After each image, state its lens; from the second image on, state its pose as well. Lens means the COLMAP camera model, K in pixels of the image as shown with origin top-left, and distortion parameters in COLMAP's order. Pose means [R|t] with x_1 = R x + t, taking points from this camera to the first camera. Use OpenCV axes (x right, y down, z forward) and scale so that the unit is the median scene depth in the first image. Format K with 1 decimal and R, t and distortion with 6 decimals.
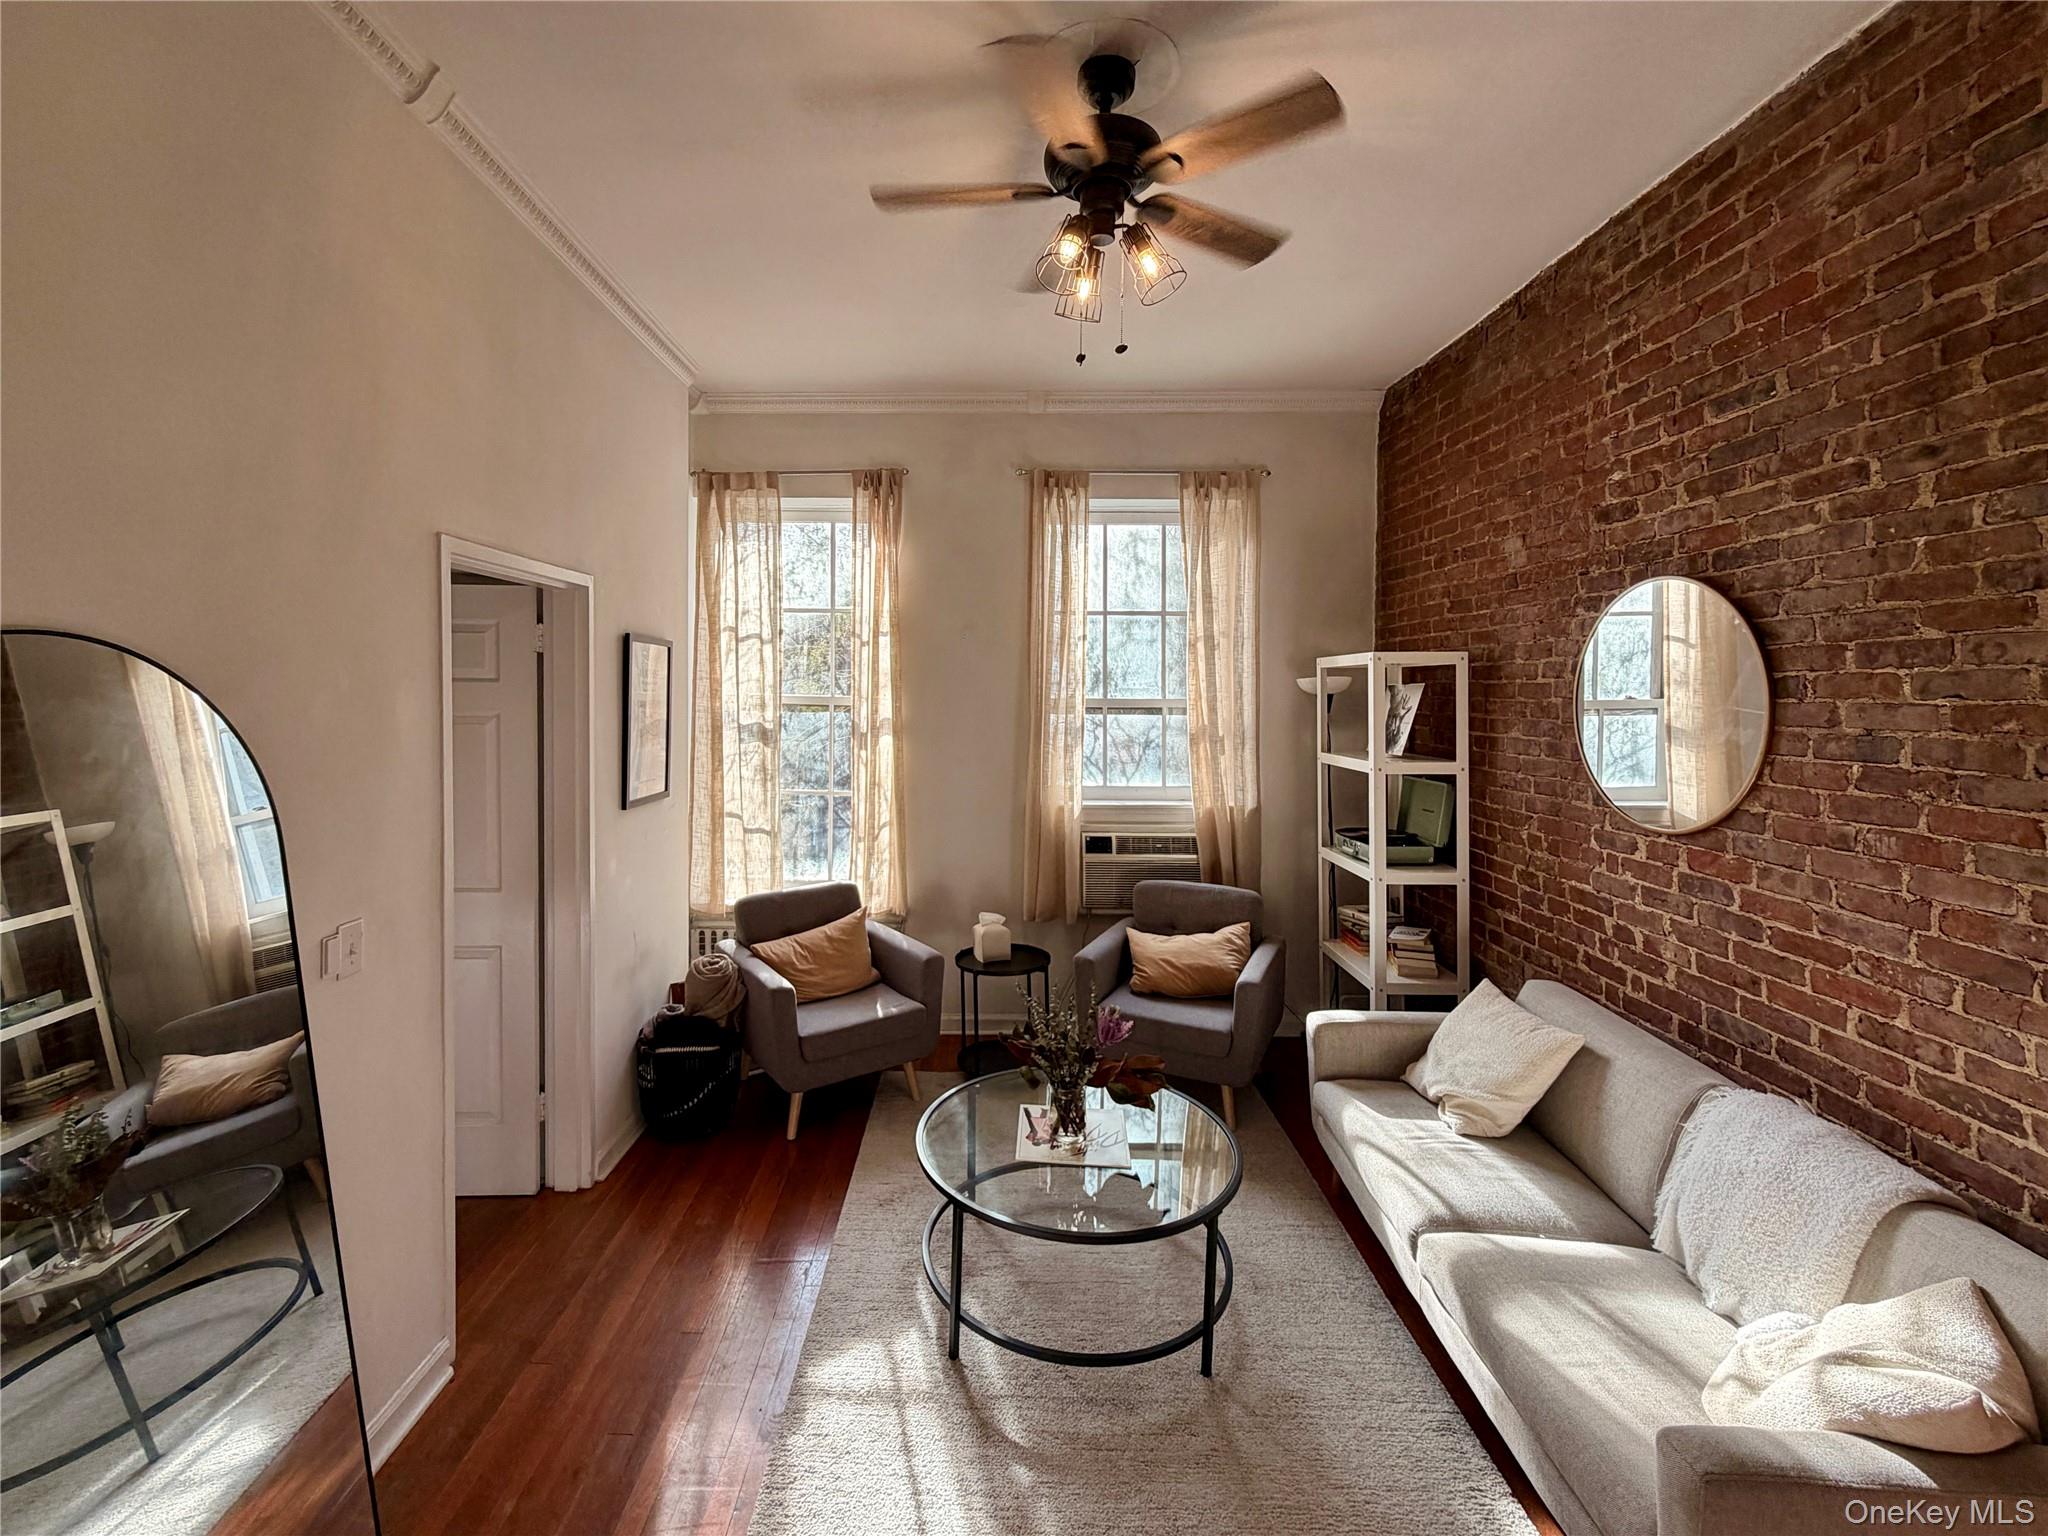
lens RADIAL K [[918.2, 0, 961.8], [0, 918.2, 681.5], [0, 0, 1]] dist [-0.000886, 0.000836]
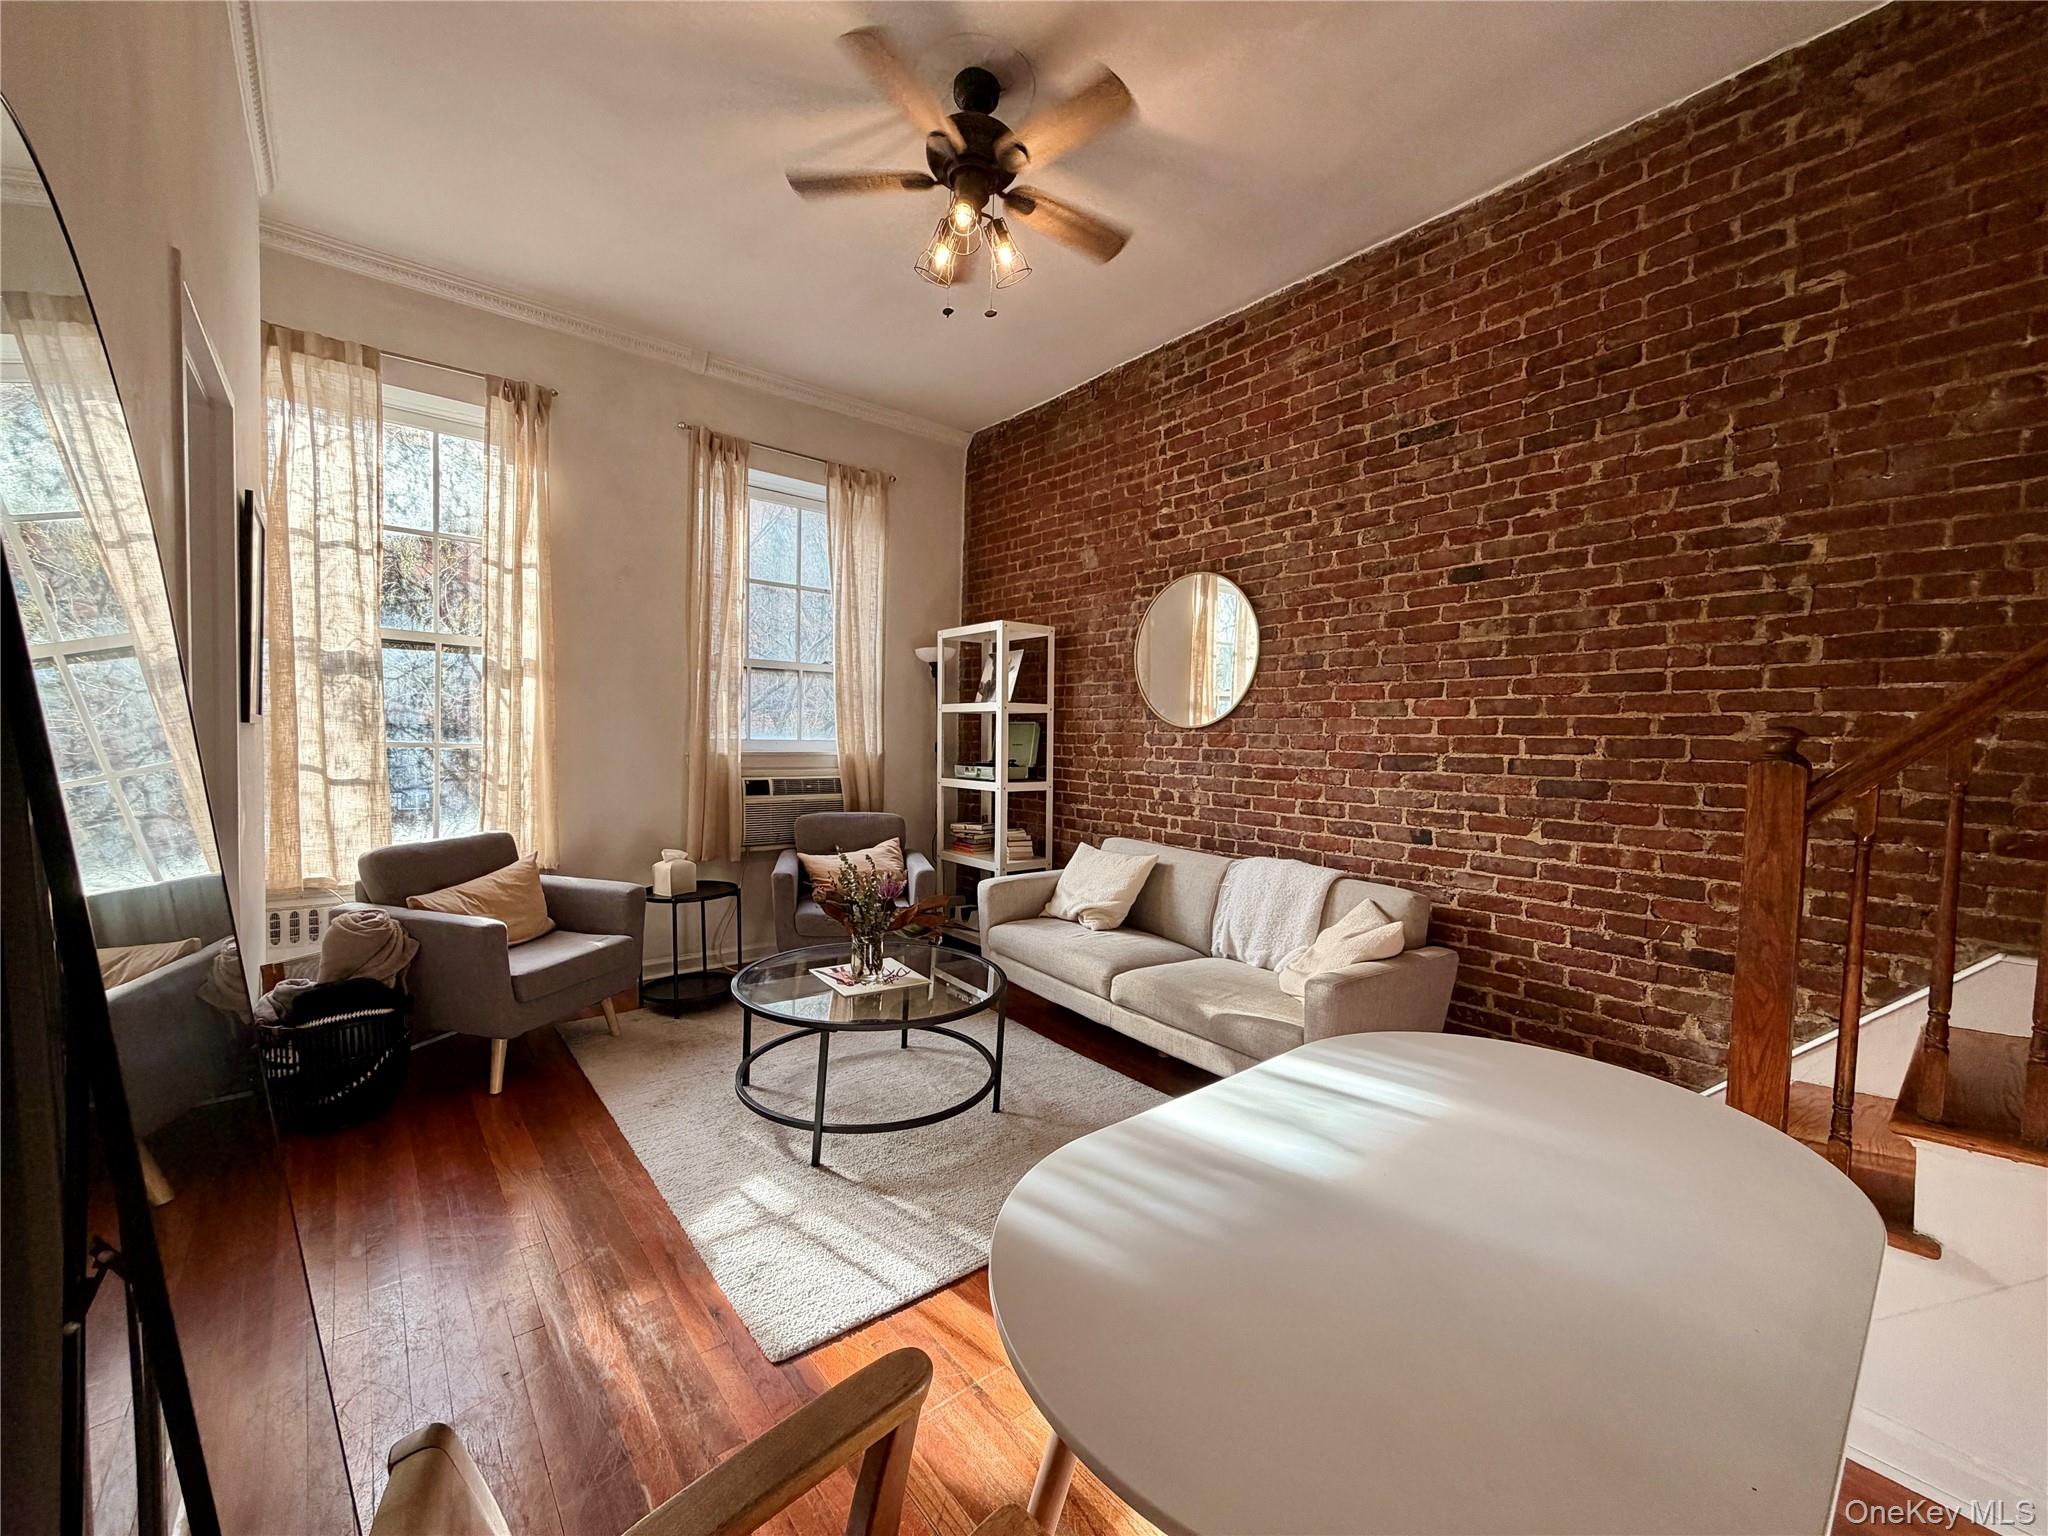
lens RADIAL K [[839.8, 0, 1038.3], [0, 839.8, 754.1], [0, 0, 1]] dist [0.002011, -0.000004]
pose [[0.747026, -0.001490, 0.664793, -0.404822], [-0.020657, 0.999463, 0.025451, 0.159880], [-0.664474, -0.032745, 0.746594, 0.047786]]
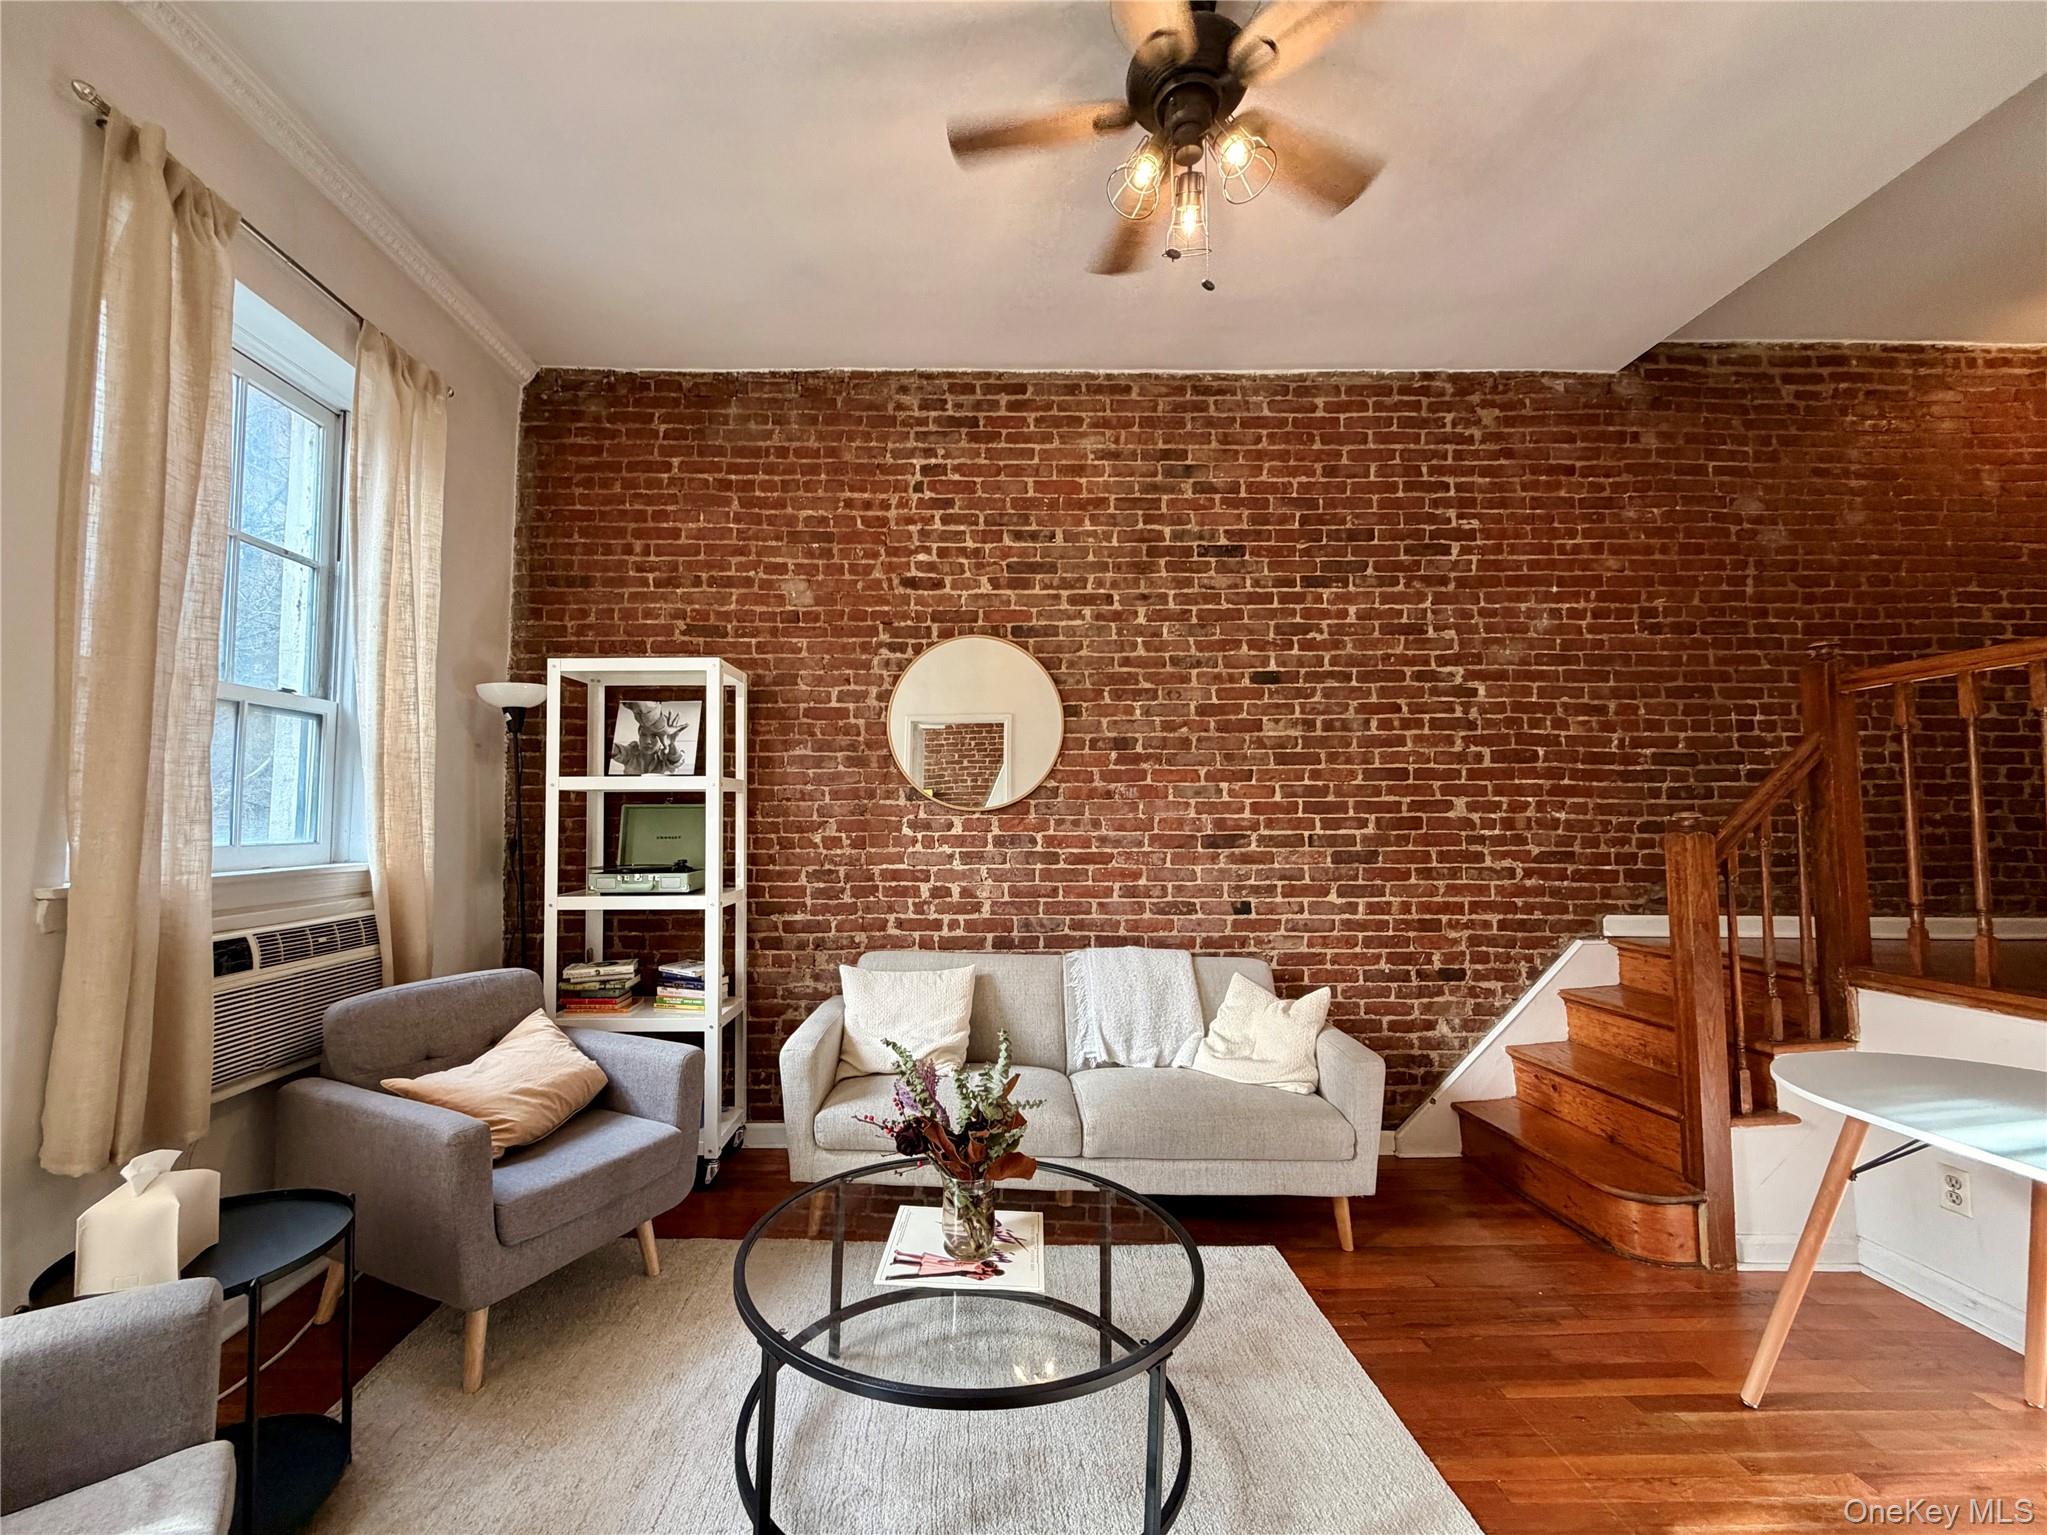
lens RADIAL K [[839.4, 0, 1000.2], [0, 839.4, 758.4], [0, 0, 1]] dist [0.002011, -0.000004]
pose [[-0.058848, 0.067449, 0.995986, -0.499641], [-0.003230, 0.997697, -0.067755, 0.153788], [-0.998262, -0.007204, -0.058494, 0.933825]]
